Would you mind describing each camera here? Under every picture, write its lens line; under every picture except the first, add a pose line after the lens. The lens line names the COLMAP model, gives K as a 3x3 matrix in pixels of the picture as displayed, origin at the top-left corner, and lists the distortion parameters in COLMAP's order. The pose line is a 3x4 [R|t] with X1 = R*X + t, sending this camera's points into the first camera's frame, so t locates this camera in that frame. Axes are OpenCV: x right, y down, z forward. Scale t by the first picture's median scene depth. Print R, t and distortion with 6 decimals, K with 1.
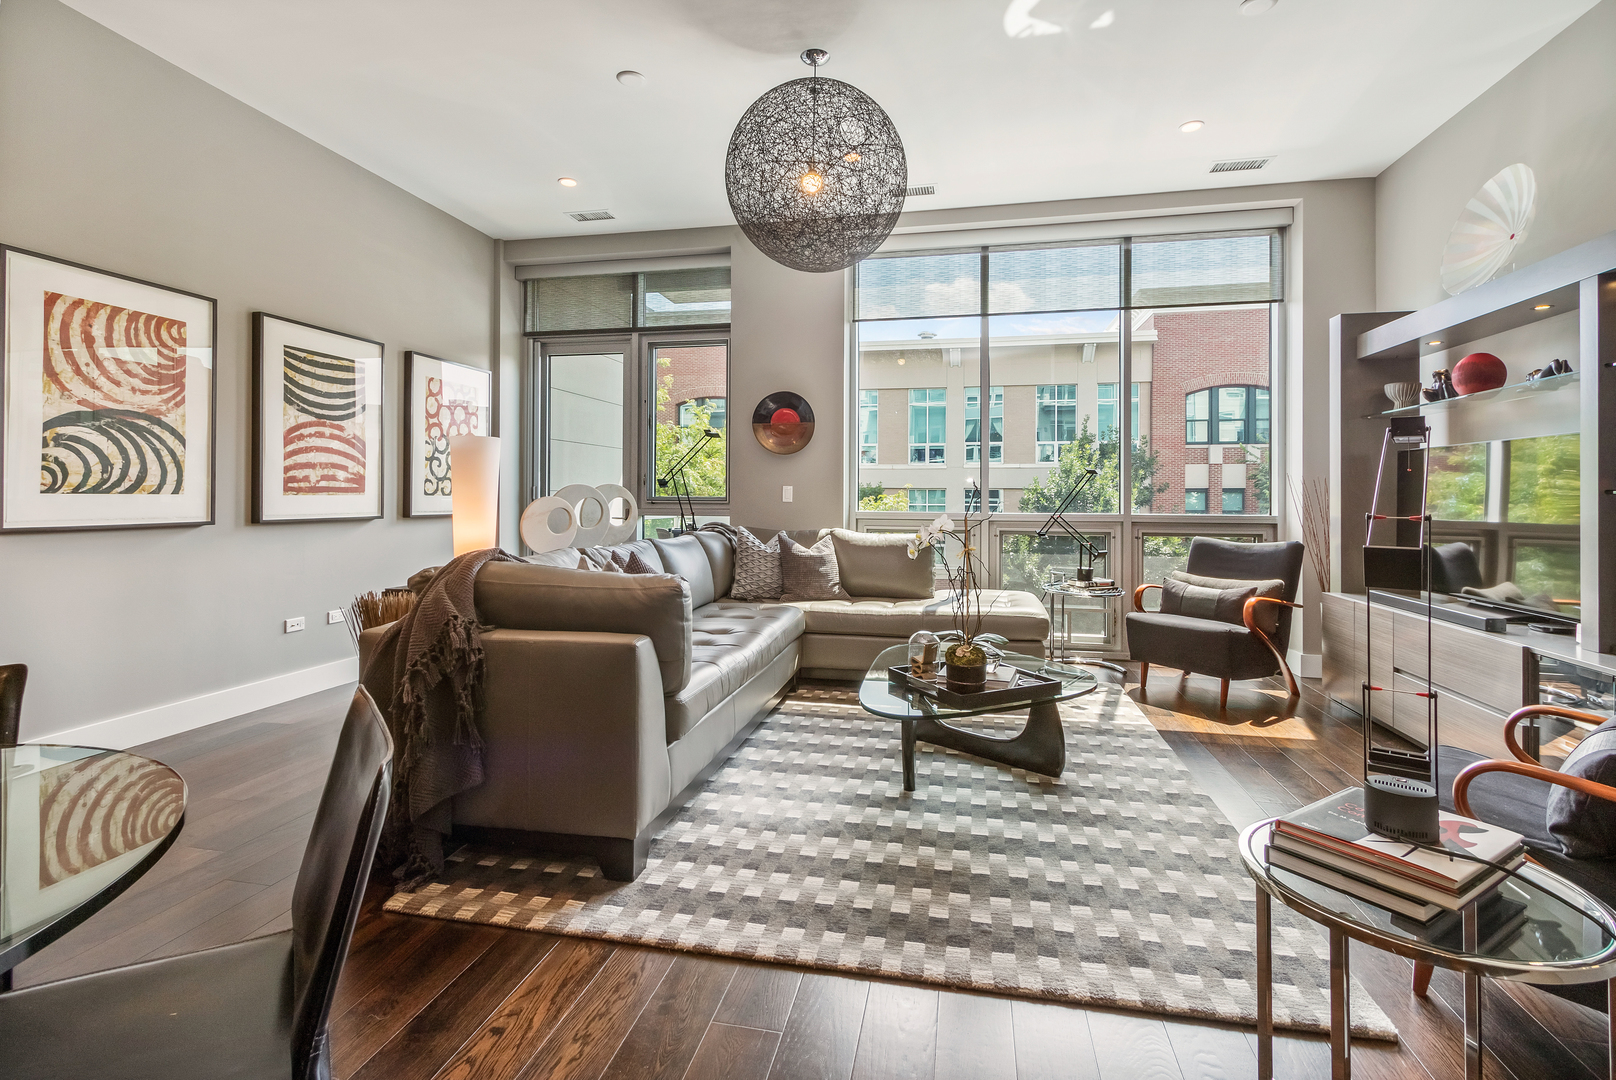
lens RADIAL K [[755.5, 0, 805.1], [0, 755.5, 493.6], [0, 0, 1]] dist [0.011434, 0.000427]
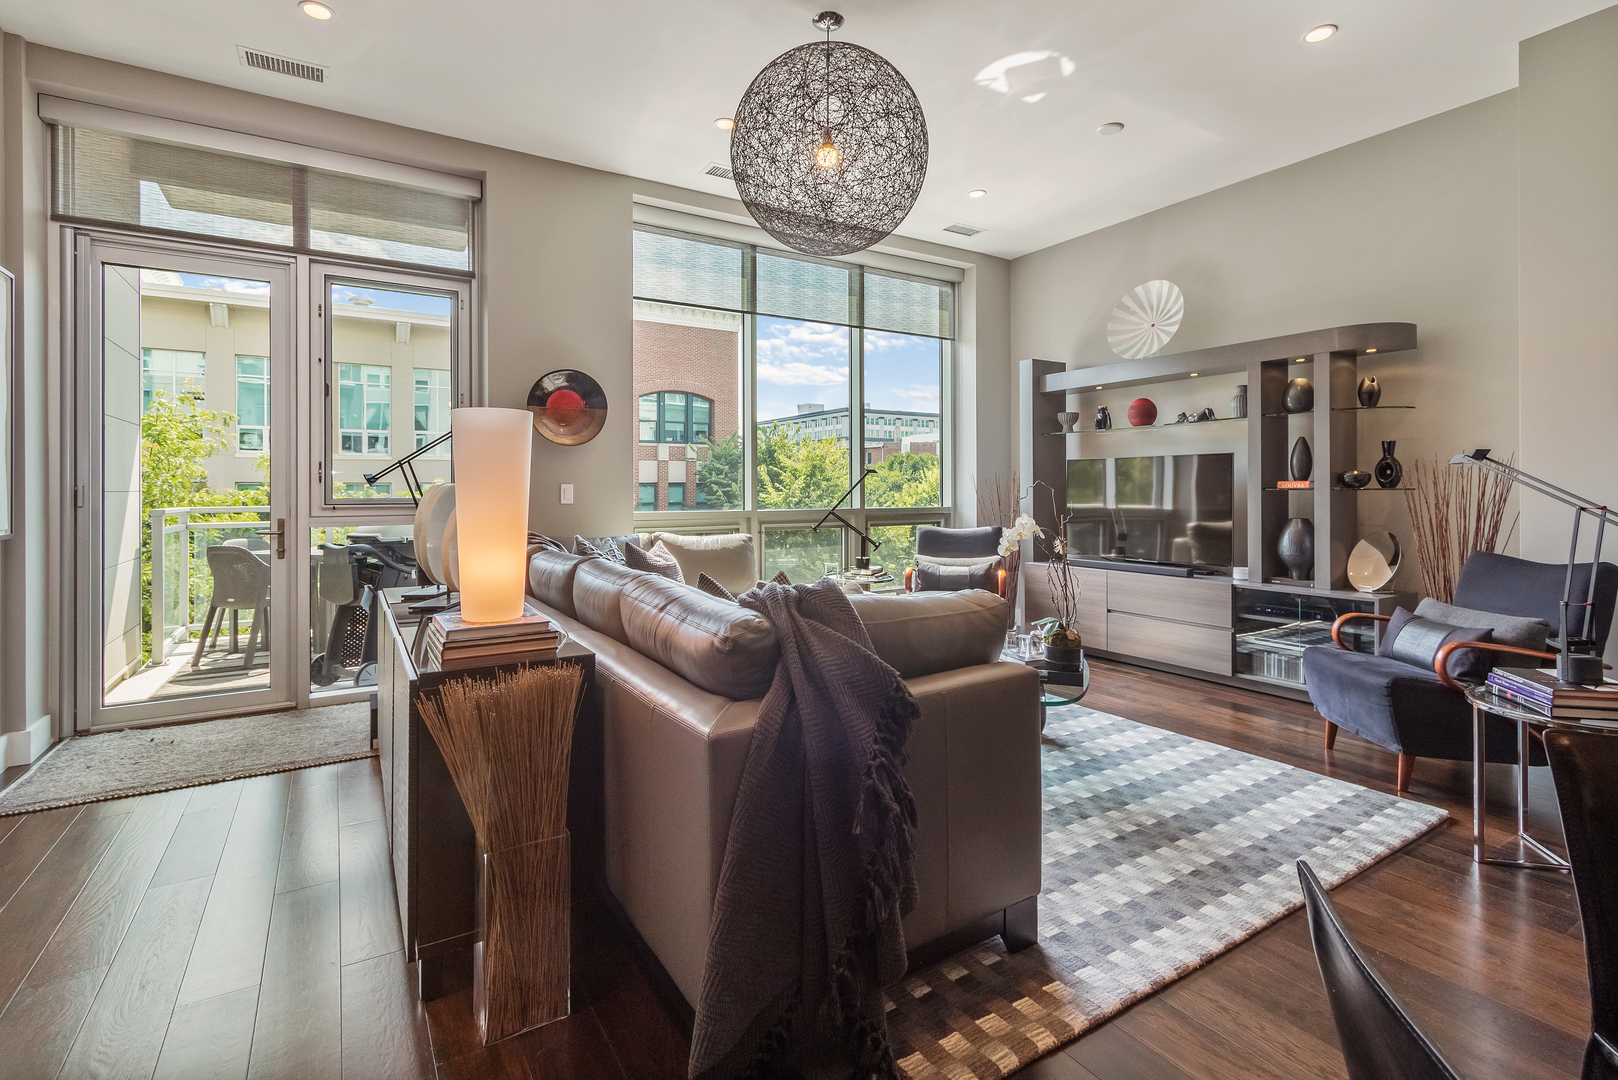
lens RADIAL K [[762.0, 0, 807.5], [0, 762.0, 493.4], [0, 0, 1]] dist [0.000179, 0.000265]
pose [[0.721202, -0.010134, 0.692651, -0.467302], [0.004569, 0.999941, 0.009873, -0.007929], [-0.692710, -0.003956, 0.721206, 0.251114]]
